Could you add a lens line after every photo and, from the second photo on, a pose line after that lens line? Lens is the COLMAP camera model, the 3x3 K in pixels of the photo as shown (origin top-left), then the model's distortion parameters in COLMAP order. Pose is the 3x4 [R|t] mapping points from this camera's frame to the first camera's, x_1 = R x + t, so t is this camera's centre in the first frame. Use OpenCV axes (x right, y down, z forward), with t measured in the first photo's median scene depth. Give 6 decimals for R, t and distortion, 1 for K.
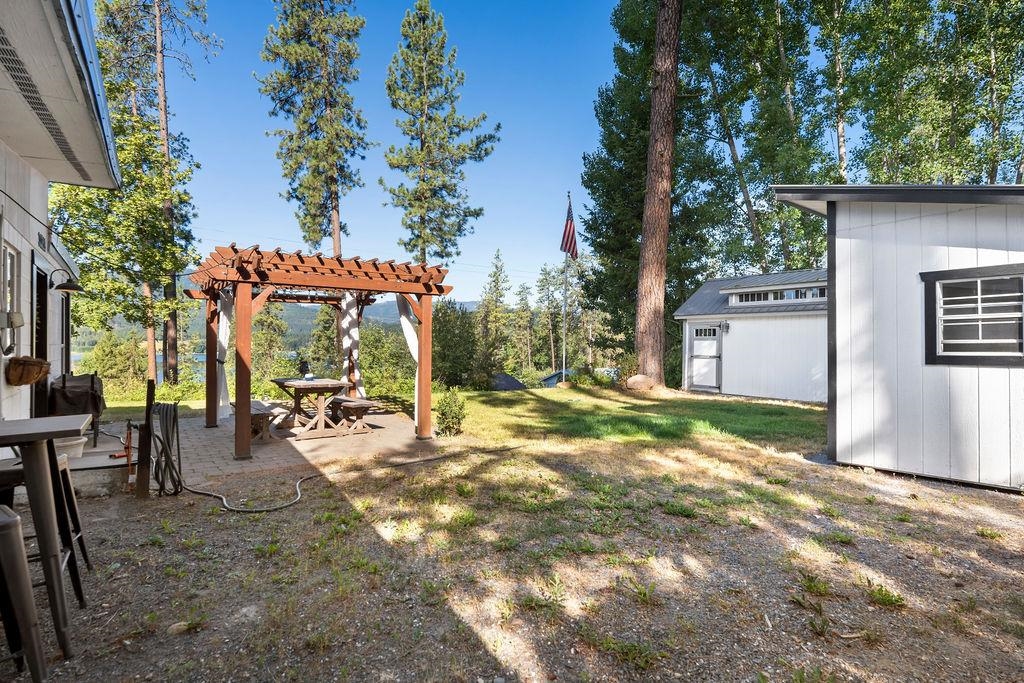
lens RADIAL K [[557.5, 0, 512.0], [0, 557.5, 341.5], [0, 0, 1]] dist [0.026212, 0.000106]
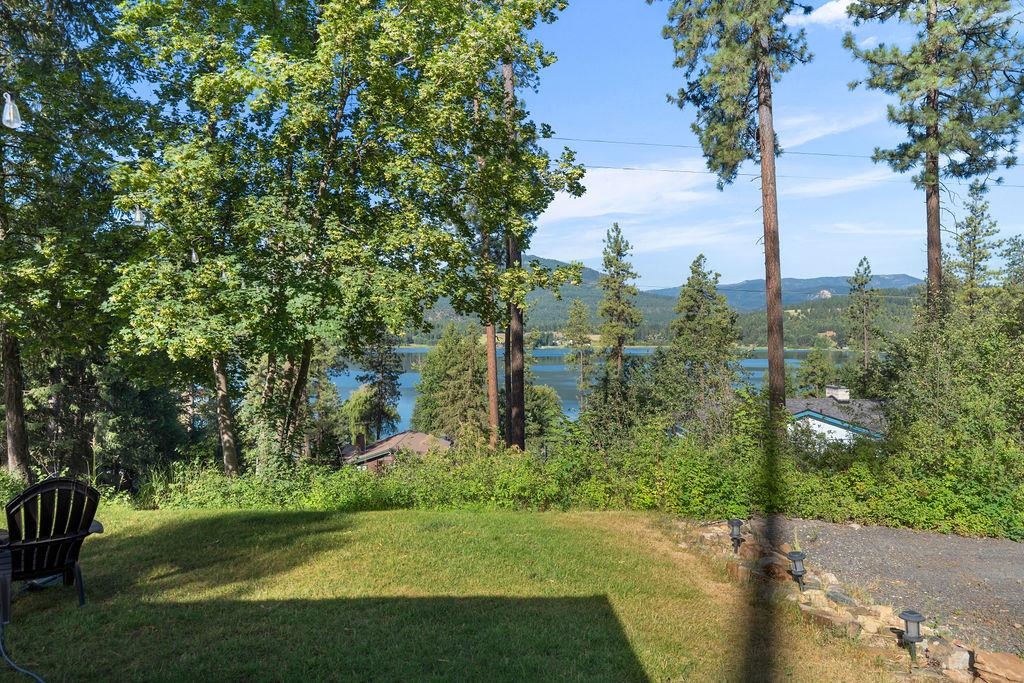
lens RADIAL K [[688.3, 0, 511.3], [0, 688.3, 339.3], [0, 0, 1]] dist [-0.002464, 0.002274]
pose [[0.858191, 0.000976, -0.513329, -0.167426], [0.004916, 0.999937, 0.010119, -0.009228], [0.513307, -0.011207, 0.858132, 0.257692]]
